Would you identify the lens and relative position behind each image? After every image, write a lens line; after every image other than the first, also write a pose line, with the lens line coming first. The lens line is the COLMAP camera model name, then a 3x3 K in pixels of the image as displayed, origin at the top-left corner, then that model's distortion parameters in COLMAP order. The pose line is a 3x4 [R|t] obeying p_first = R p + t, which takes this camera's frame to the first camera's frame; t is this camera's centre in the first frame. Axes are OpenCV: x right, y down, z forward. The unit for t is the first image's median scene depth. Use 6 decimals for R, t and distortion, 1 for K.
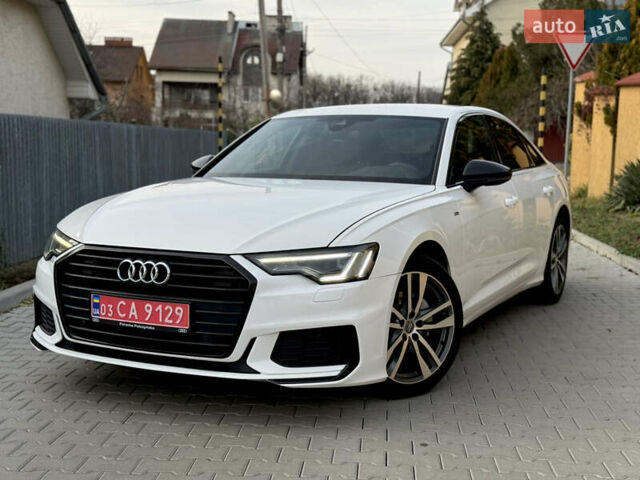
lens RADIAL K [[883.4, 0, 318.9], [0, 883.4, 245.9], [0, 0, 1]] dist [0.114091, 0.000000]
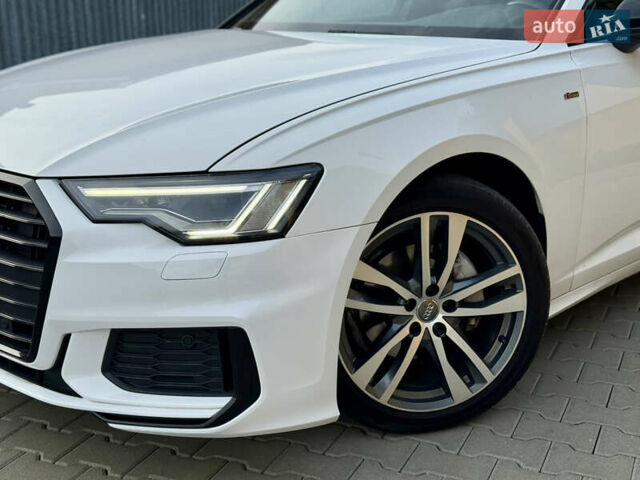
lens RADIAL K [[883.4, 0, 321.6], [0, 883.4, 245.0], [0, 0, 1]] dist [0.114091, 0.000000]
pose [[0.941341, 0.071399, -0.329818, 0.195107], [-0.016273, 0.985828, 0.166967, -0.034670], [0.337065, -0.151806, 0.929162, 0.427340]]
